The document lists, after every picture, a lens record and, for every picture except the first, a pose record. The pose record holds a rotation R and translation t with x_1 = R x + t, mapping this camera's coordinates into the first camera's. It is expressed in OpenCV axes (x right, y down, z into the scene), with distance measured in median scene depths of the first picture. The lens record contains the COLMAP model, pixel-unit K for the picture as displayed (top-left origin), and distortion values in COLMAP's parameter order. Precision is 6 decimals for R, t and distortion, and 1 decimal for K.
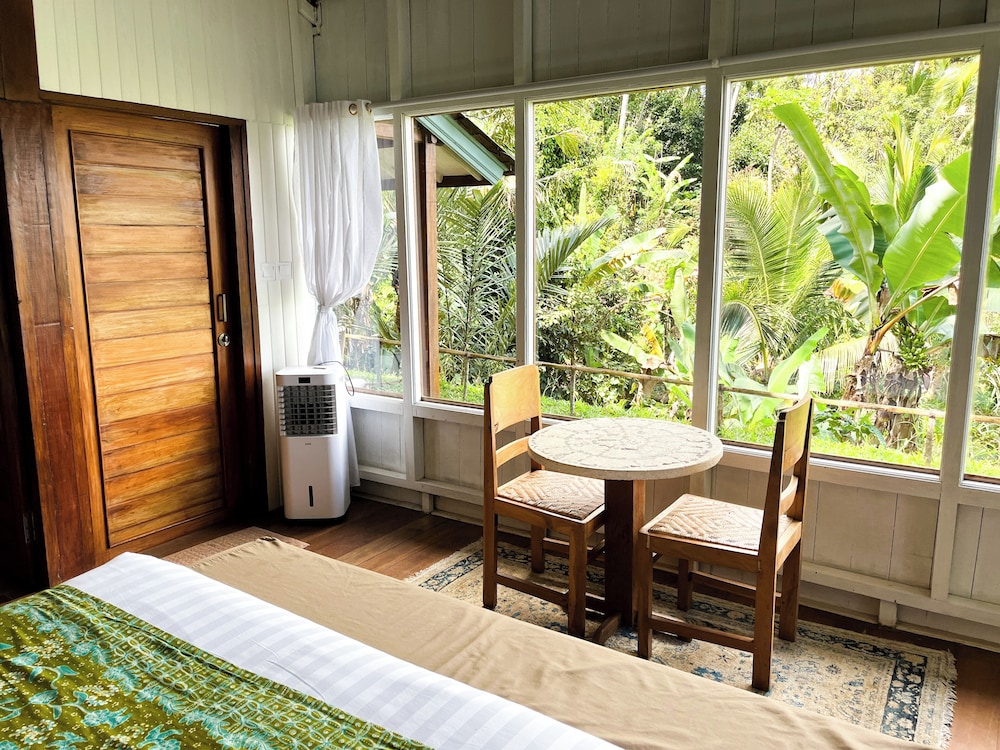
lens RADIAL K [[764.9, 0, 501.5], [0, 764.9, 371.9], [0, 0, 1]] dist [0.062763, -0.088149]
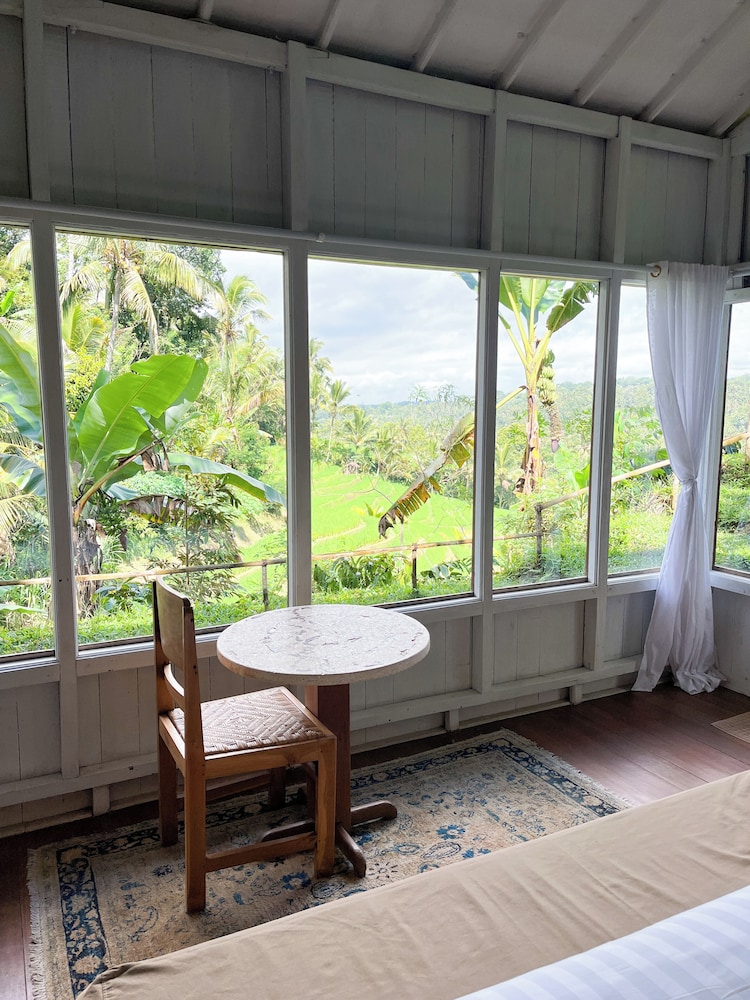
lens RADIAL K [[791.8, 0, 397.0], [0, 791.8, 489.2], [0, 0, 1]] dist [0.047033, -0.021591]
pose [[0.472263, -0.098533, 0.875933, -0.554485], [0.141443, 0.989326, 0.035028, -0.092618], [-0.870035, 0.107352, 0.481159, 0.415779]]
